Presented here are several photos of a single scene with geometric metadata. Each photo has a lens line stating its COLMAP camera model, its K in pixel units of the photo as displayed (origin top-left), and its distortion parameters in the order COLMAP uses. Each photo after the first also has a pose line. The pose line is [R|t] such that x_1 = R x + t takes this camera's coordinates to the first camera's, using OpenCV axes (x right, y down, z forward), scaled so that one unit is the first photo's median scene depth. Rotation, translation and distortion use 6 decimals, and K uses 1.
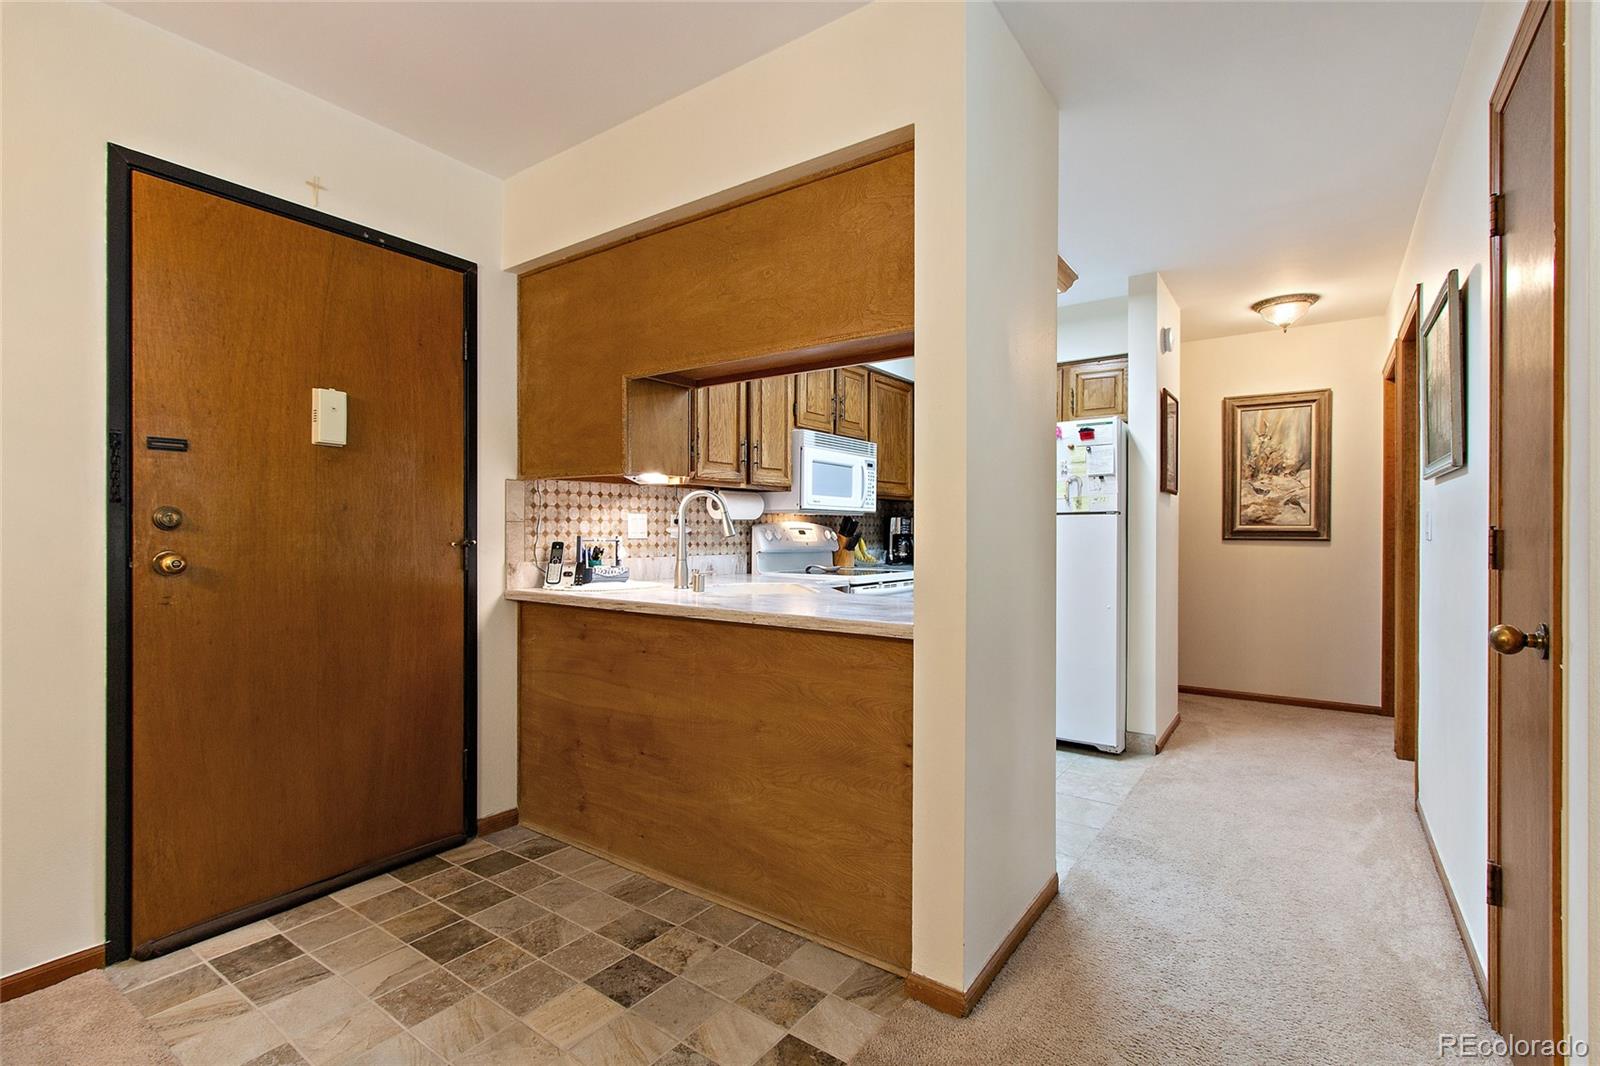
lens RADIAL K [[730.6, 0, 783.8], [0, 730.6, 537.2], [0, 0, 1]] dist [0.001801, 0.000458]
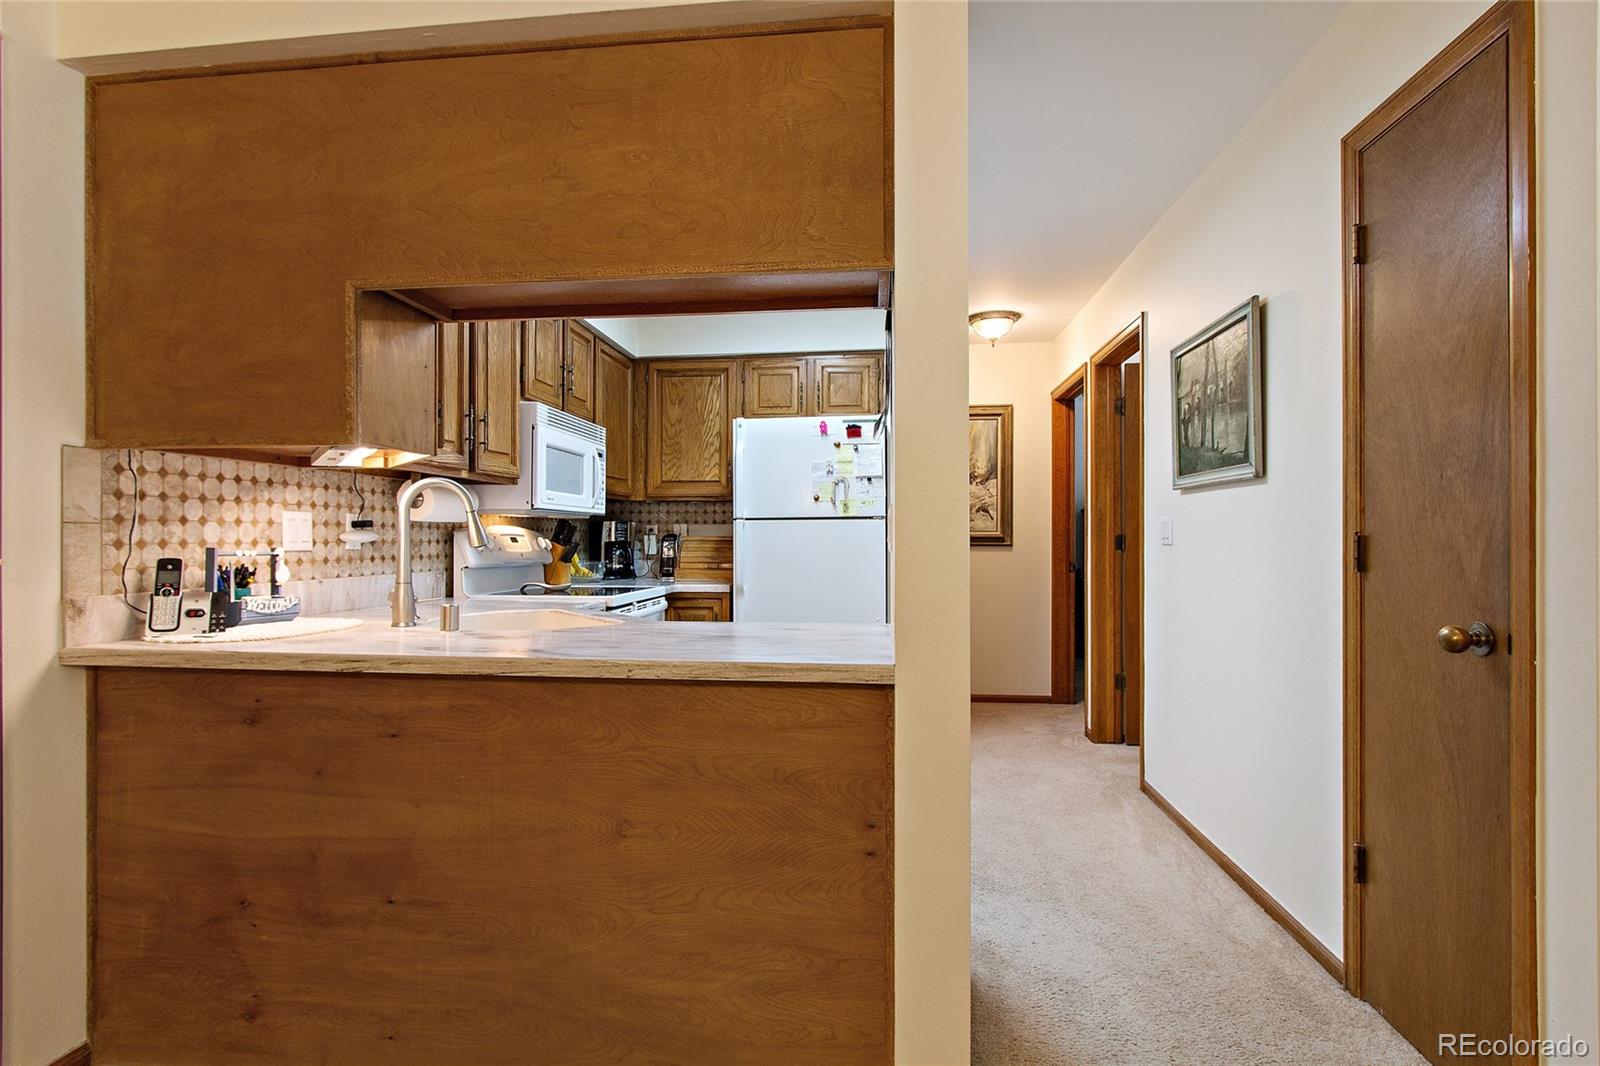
lens RADIAL K [[803.0, 0, 784.2], [0, 803.0, 540.7], [0, 0, 1]] dist [0.001580, -0.000338]
pose [[0.874373, -0.004436, 0.485234, -0.191743], [0.006527, 0.999975, -0.002618, -0.002718], [-0.485210, 0.005457, 0.874381, 0.206789]]
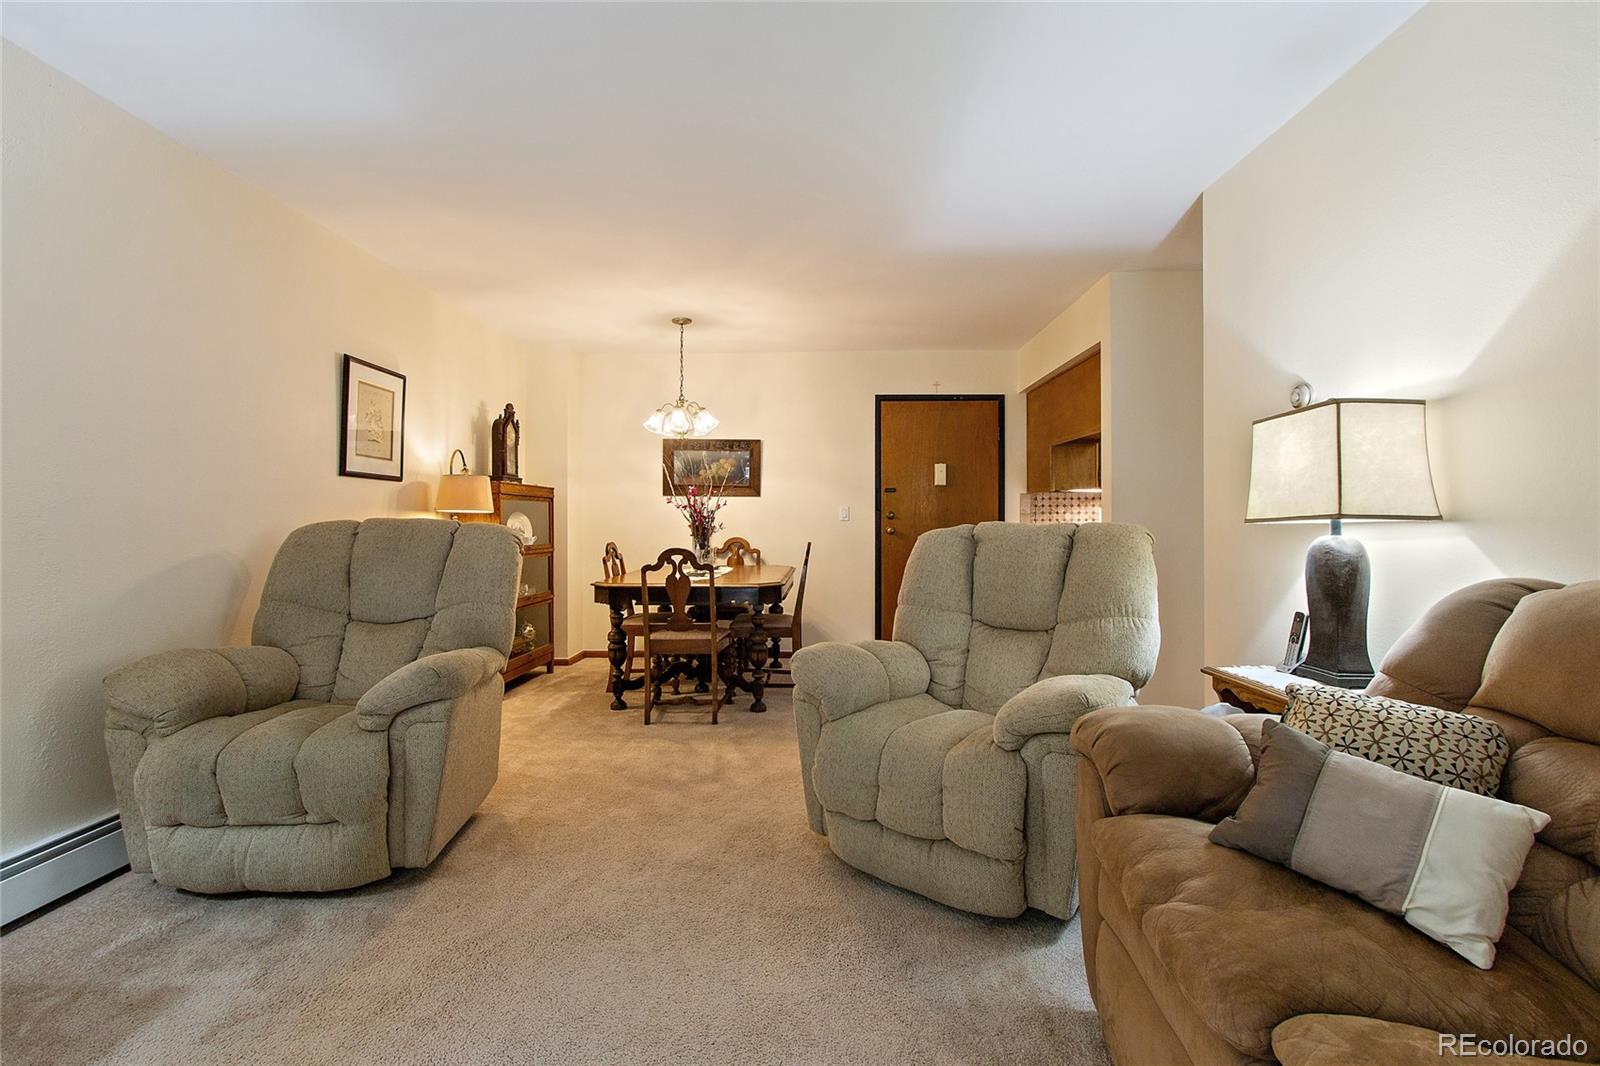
lens RADIAL K [[730.6, 0, 783.8], [0, 730.6, 537.2], [0, 0, 1]] dist [0.001801, 0.000458]
pose [[0.547847, 0.018002, -0.836385, 0.934292], [-0.002930, 0.999804, 0.019600, 0.004550], [0.836574, -0.008287, 0.547792, -0.656361]]
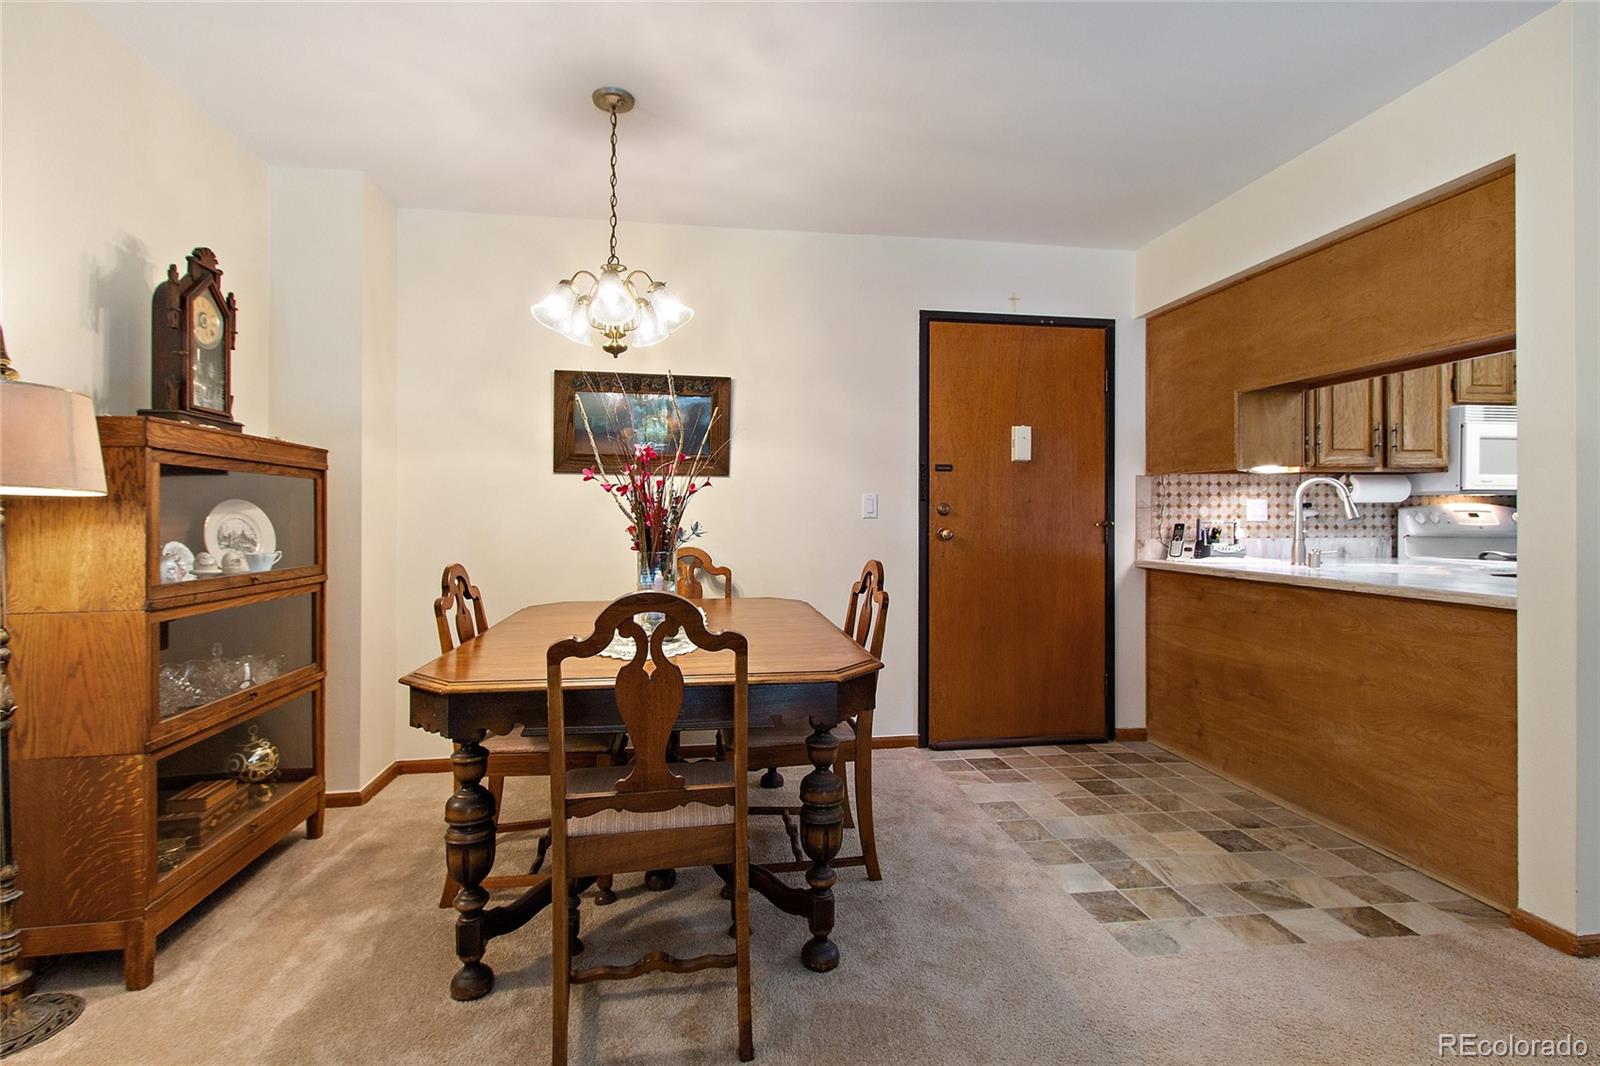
lens RADIAL K [[742.5, 0, 784.7], [0, 742.5, 516.9], [0, 0, 1]] dist [0.005443, -0.000549]
pose [[0.698002, -0.003004, -0.716089, 0.129962], [-0.001637, 0.999982, -0.005791, 0.003234], [0.716094, 0.005214, 0.697985, -0.371098]]
